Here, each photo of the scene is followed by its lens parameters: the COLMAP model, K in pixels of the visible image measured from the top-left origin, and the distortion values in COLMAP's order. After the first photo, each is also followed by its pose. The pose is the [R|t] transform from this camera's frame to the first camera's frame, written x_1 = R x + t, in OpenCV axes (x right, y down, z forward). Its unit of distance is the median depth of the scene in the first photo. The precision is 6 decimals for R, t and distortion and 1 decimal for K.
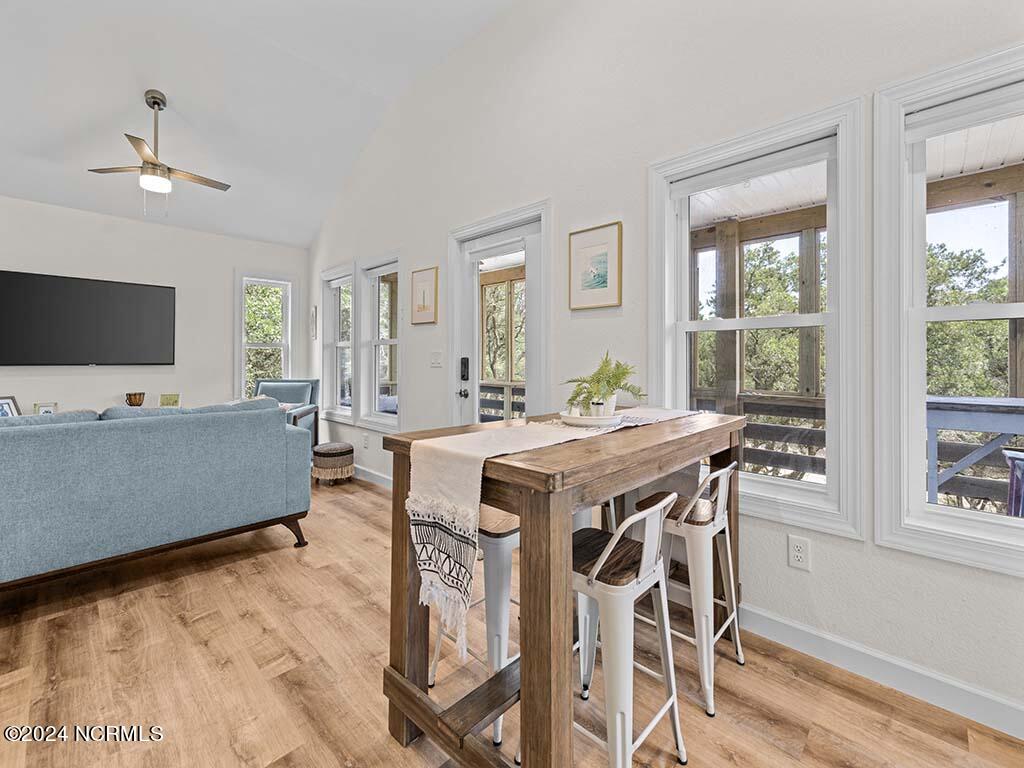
lens RADIAL K [[430.4, 0, 497.6], [0, 430.4, 355.7], [0, 0, 1]] dist [0.000871, 0.000334]
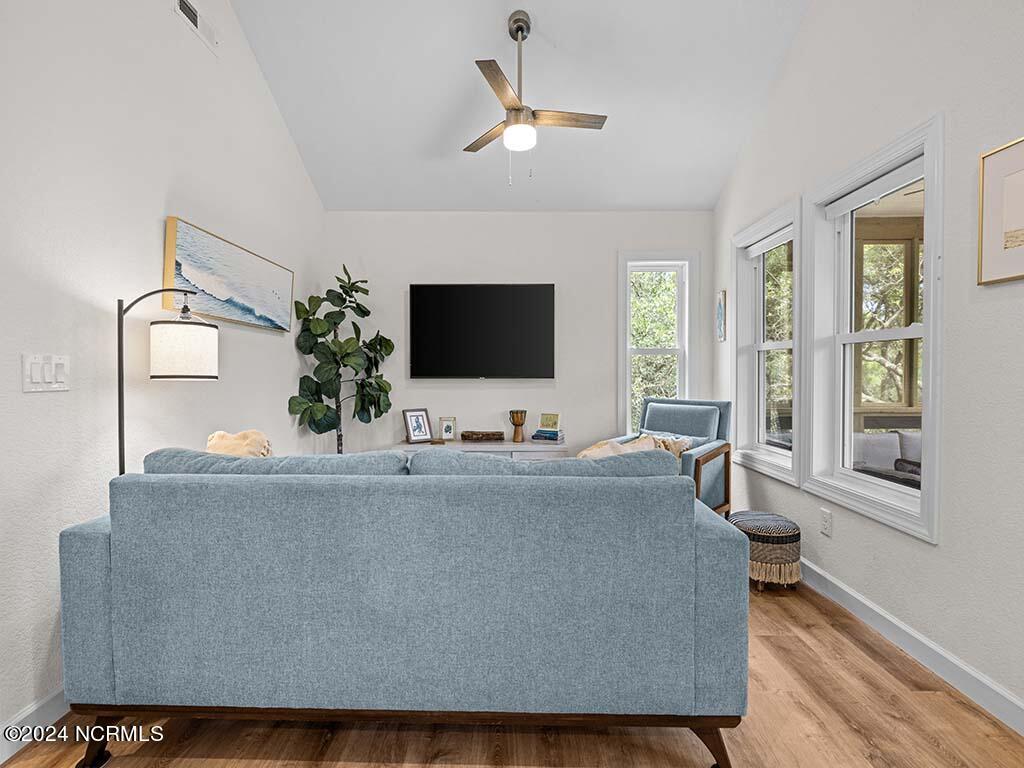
lens RADIAL K [[486.8, 0, 514.8], [0, 486.8, 377.8], [0, 0, 1]] dist [-0.008806, 0.000664]
pose [[0.712684, 0.007020, -0.701450, -0.160841], [0.008470, 0.999791, 0.018612, 0.002729], [0.701434, -0.019205, 0.712475, 0.302952]]
